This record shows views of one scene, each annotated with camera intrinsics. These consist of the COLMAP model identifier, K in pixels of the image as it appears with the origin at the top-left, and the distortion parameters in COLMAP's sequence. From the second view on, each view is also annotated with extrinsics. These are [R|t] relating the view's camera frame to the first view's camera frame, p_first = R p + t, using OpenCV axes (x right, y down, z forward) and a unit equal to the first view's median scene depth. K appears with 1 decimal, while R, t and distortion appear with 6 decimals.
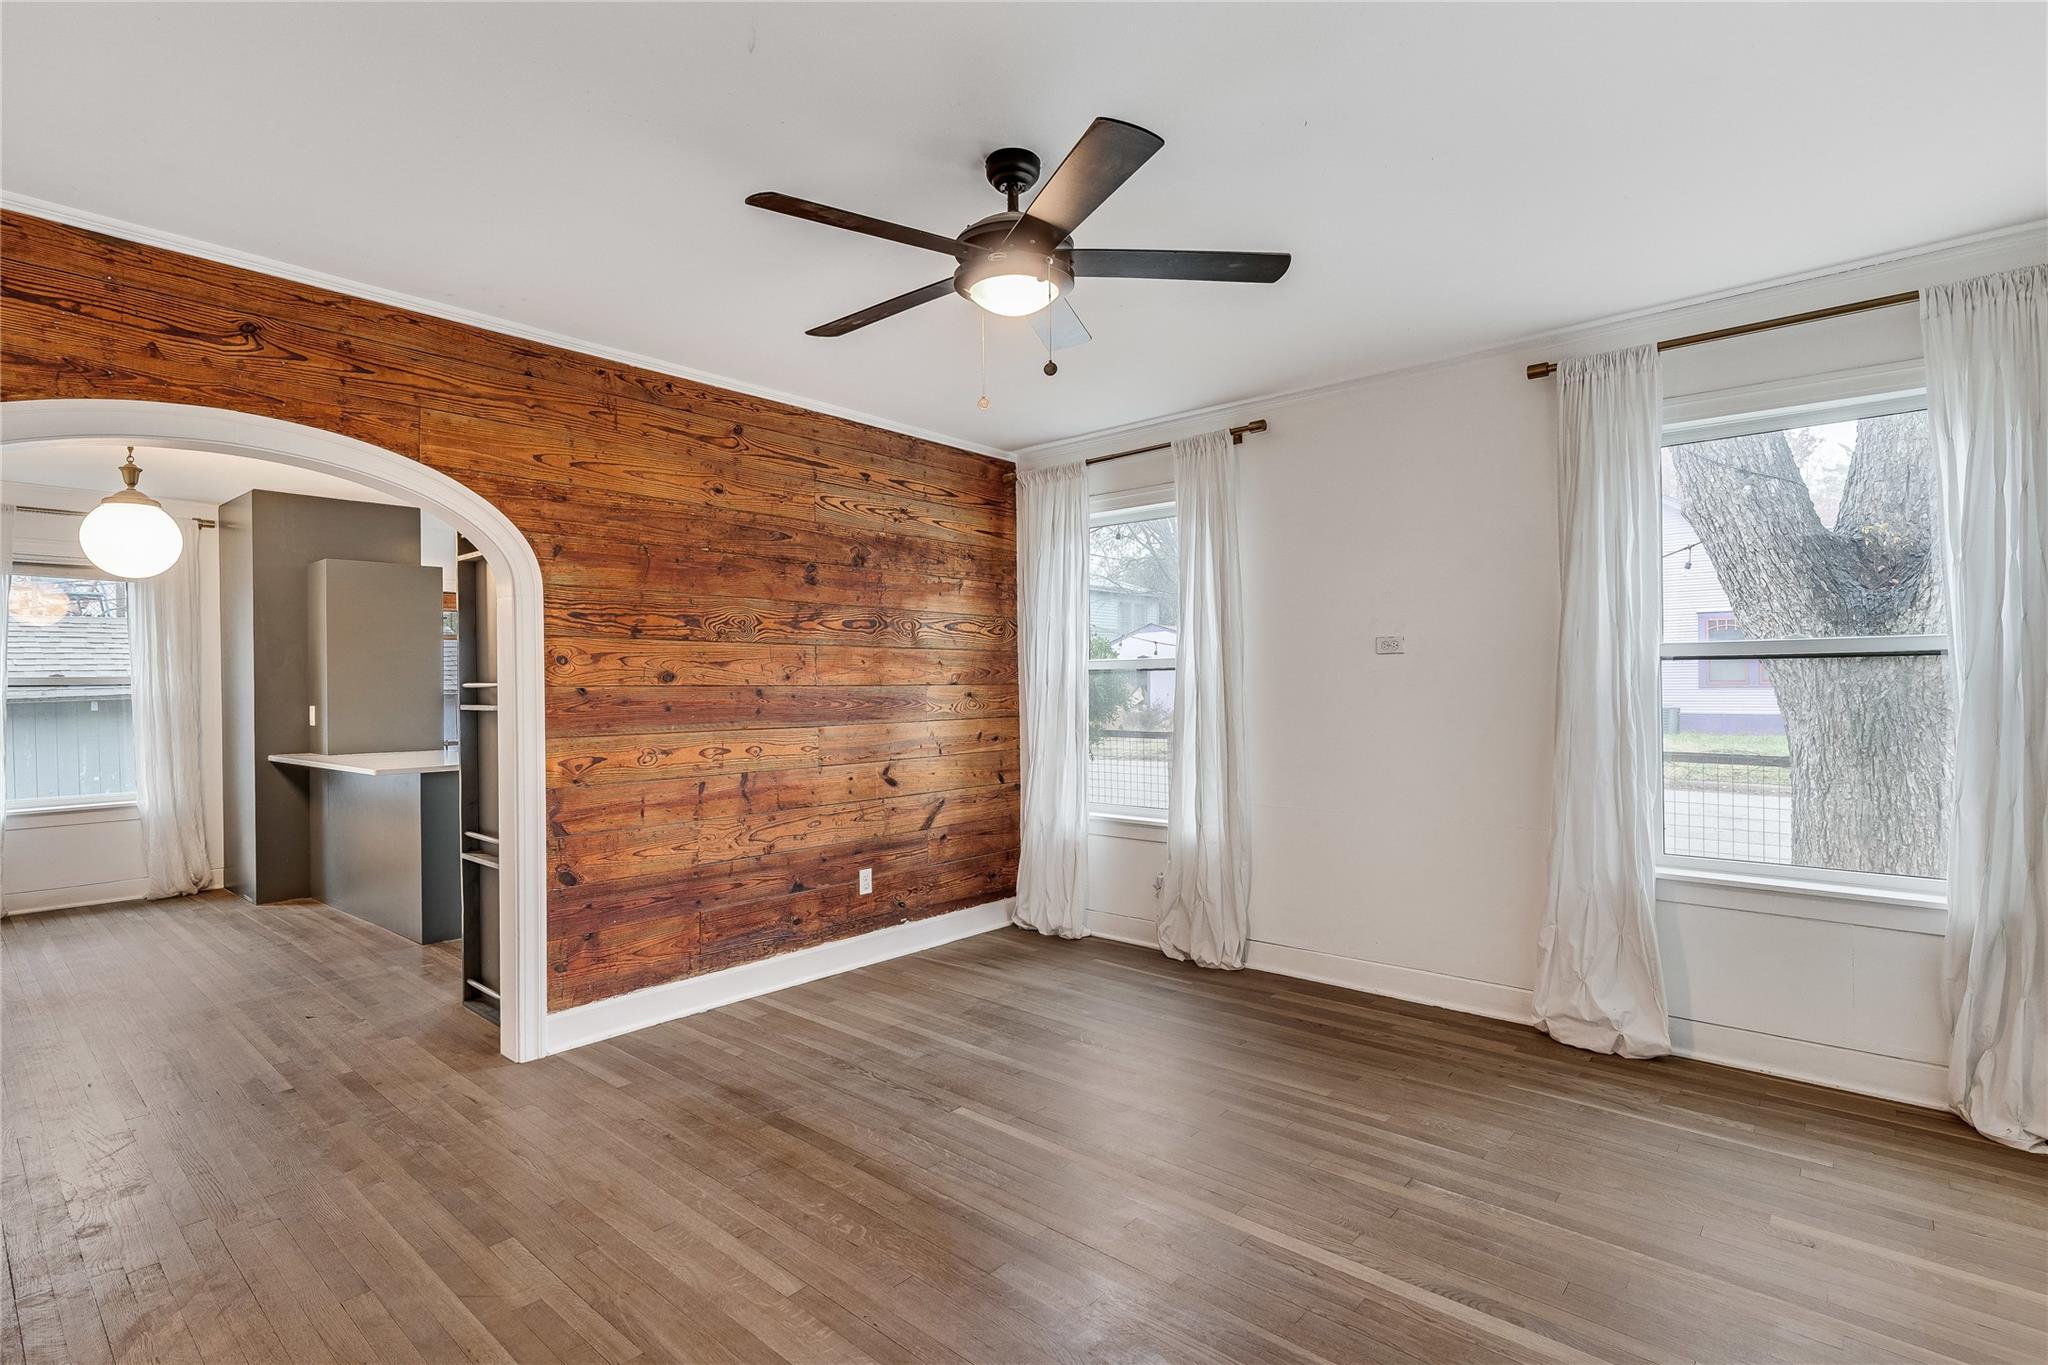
lens RADIAL K [[981.7, 0, 1007.1], [0, 981.7, 682.3], [0, 0, 1]] dist [0.000884, -0.000695]
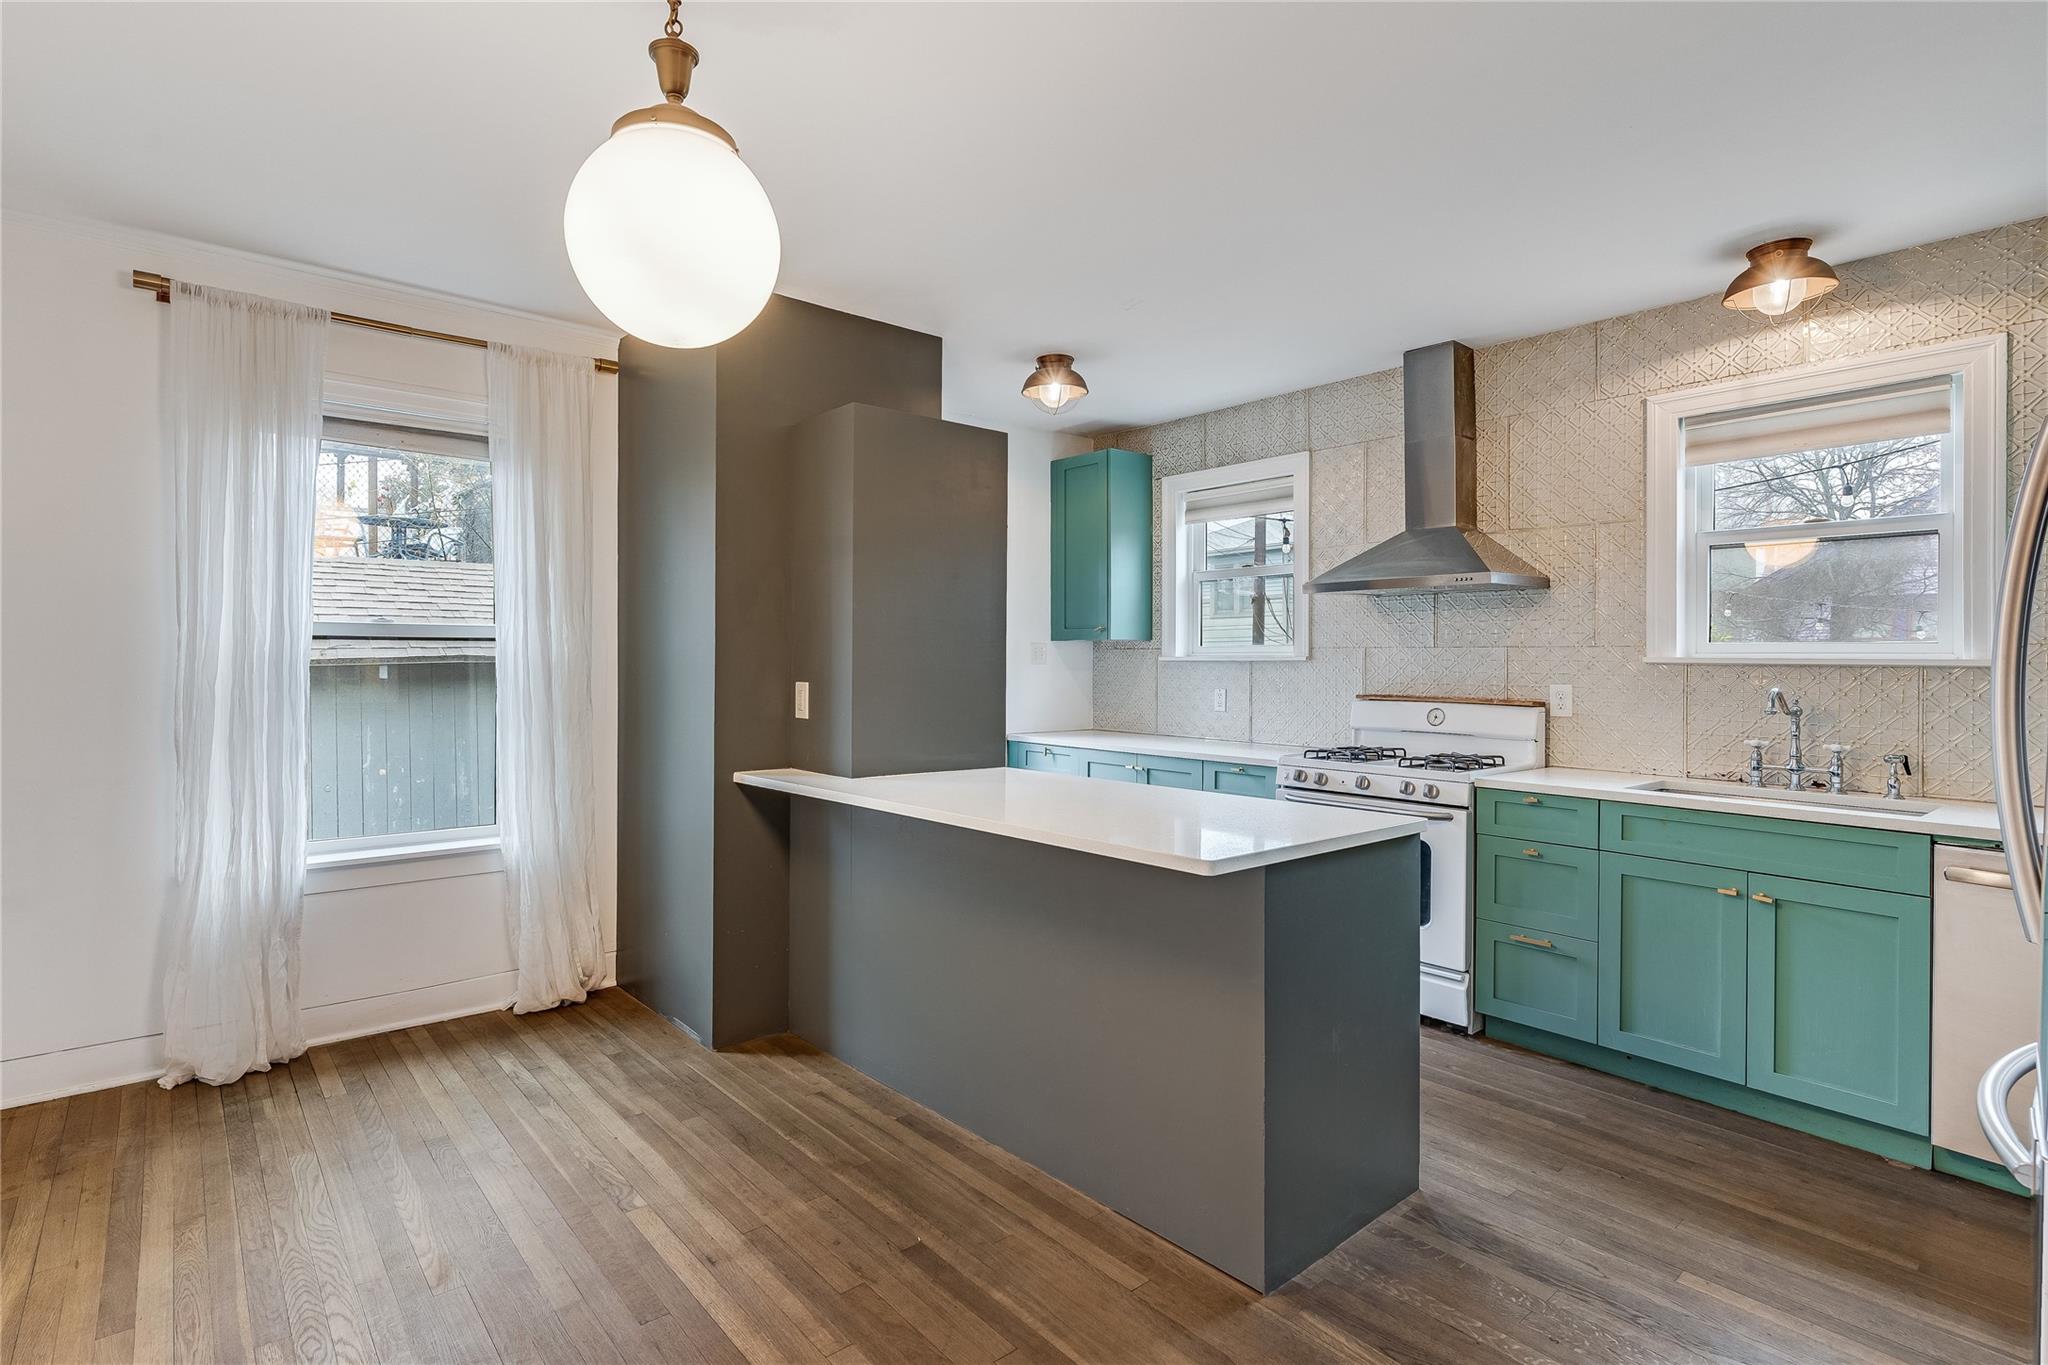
lens RADIAL K [[981.7, 0, 979.7], [0, 981.7, 656.8], [0, 0, 1]] dist [0.000884, -0.000695]
pose [[0.988020, 0.016371, -0.153458, -0.533939], [-0.016947, 0.999853, -0.002441, 0.009581], [0.153395, 0.005013, 0.988152, 0.483728]]
